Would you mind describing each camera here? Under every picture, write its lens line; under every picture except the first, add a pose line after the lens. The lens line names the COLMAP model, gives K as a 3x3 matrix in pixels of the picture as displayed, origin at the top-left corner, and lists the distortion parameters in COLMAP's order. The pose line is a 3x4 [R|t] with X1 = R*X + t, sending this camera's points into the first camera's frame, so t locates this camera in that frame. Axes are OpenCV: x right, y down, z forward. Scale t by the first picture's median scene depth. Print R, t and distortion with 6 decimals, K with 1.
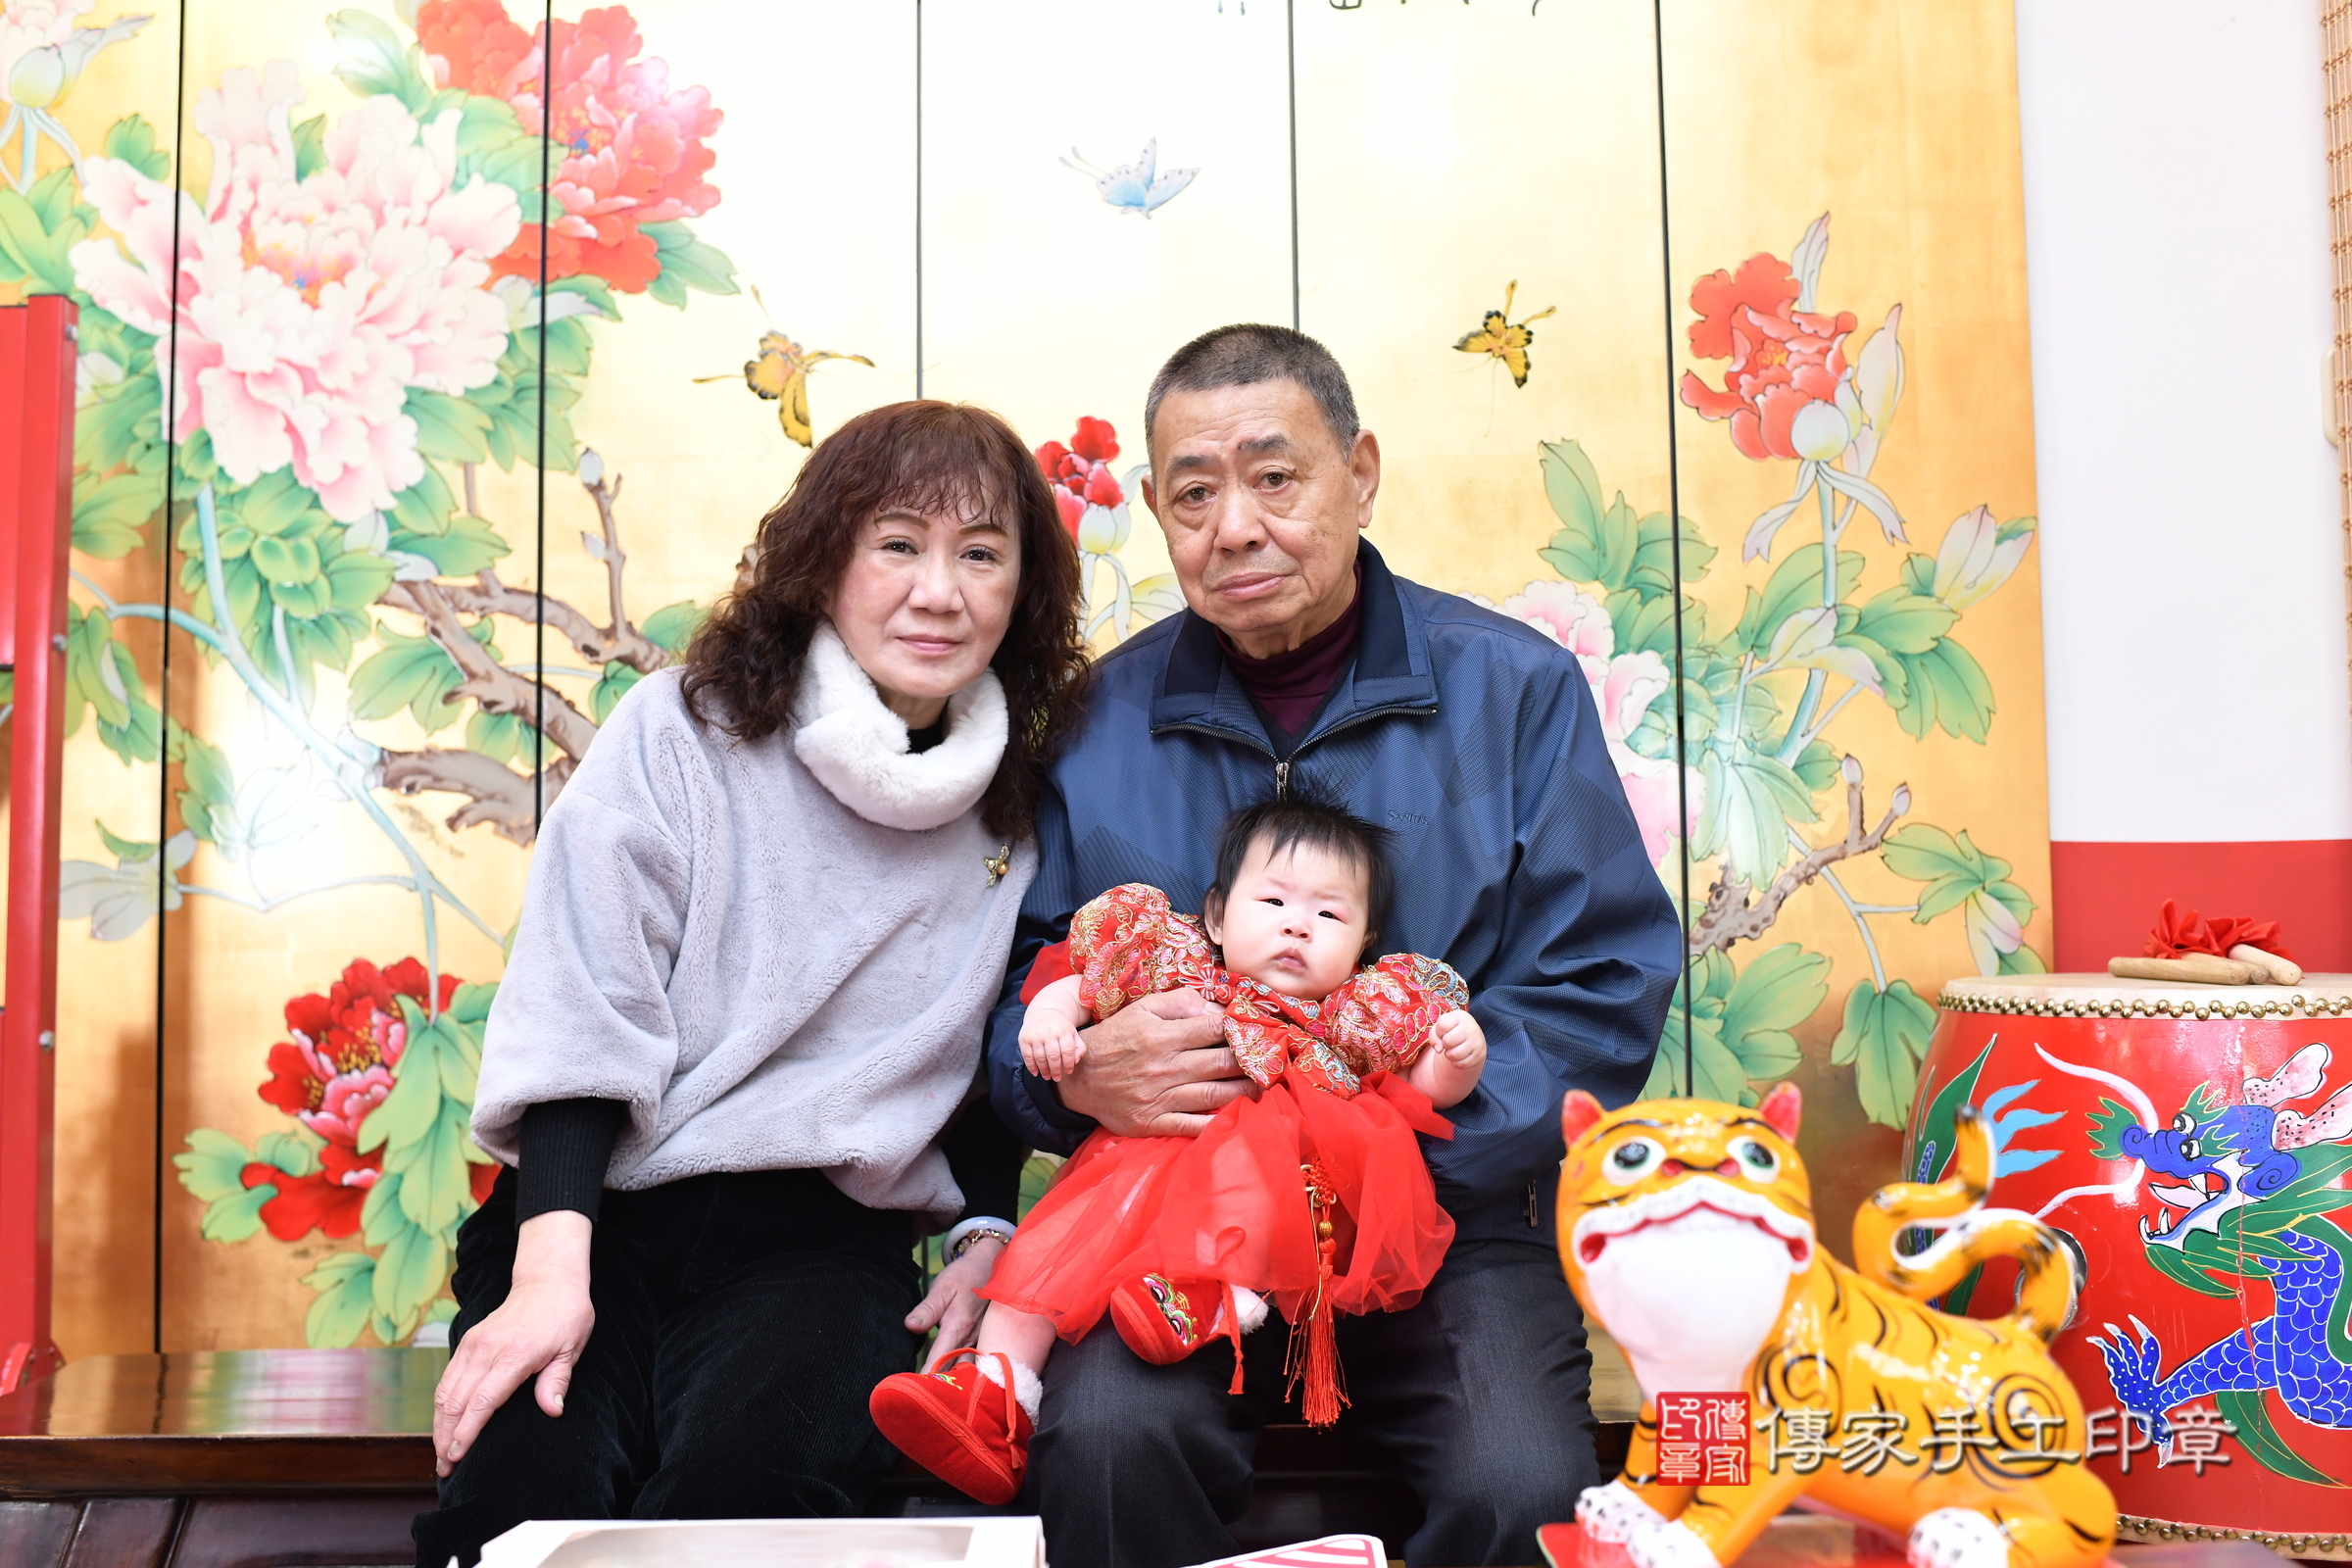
lens RADIAL K [[2368.4, 0, 1160.4], [0, 2368.4, 788.8], [0, 0, 1]] dist [-0.105477, 0.118174]
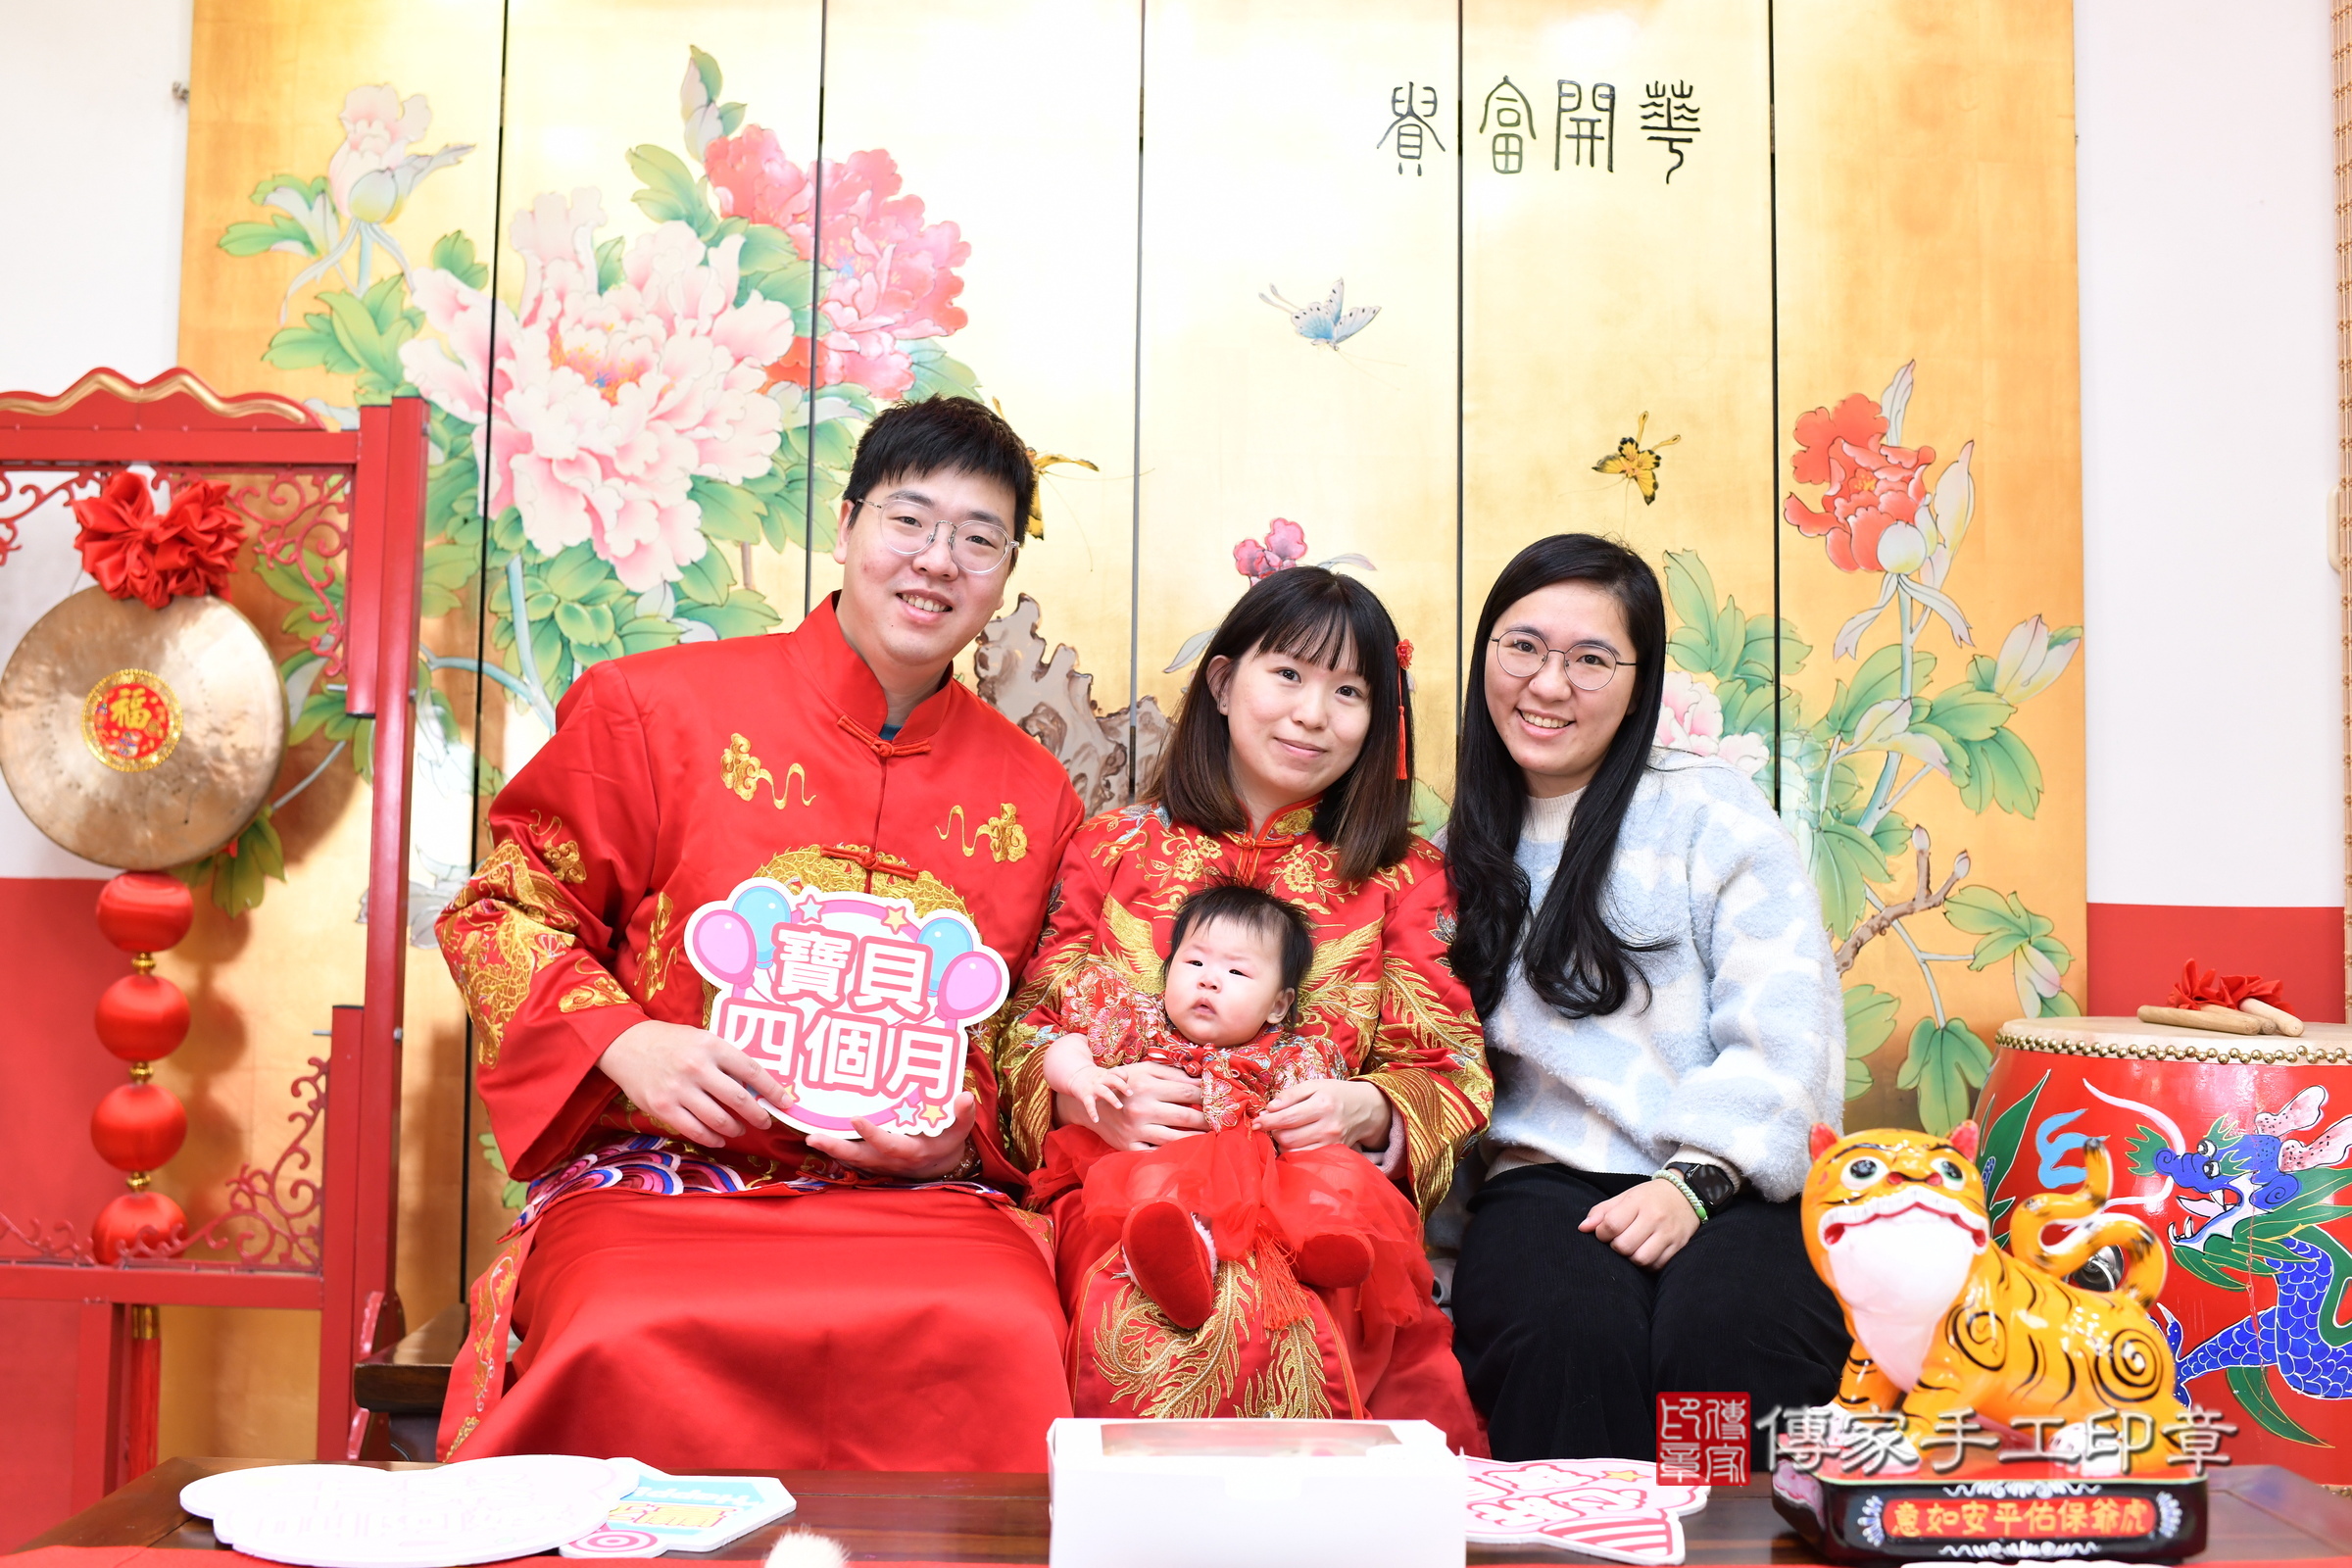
lens RADIAL K [[2368.4, 0, 1160.4], [0, 2368.4, 788.8], [0, 0, 1]] dist [-0.105477, 0.118174]
pose [[0.999566, 0.026044, 0.013760, -0.102930], [-0.026112, 0.999648, 0.004784, -0.028627], [-0.013631, -0.005141, 0.999894, -0.167940]]
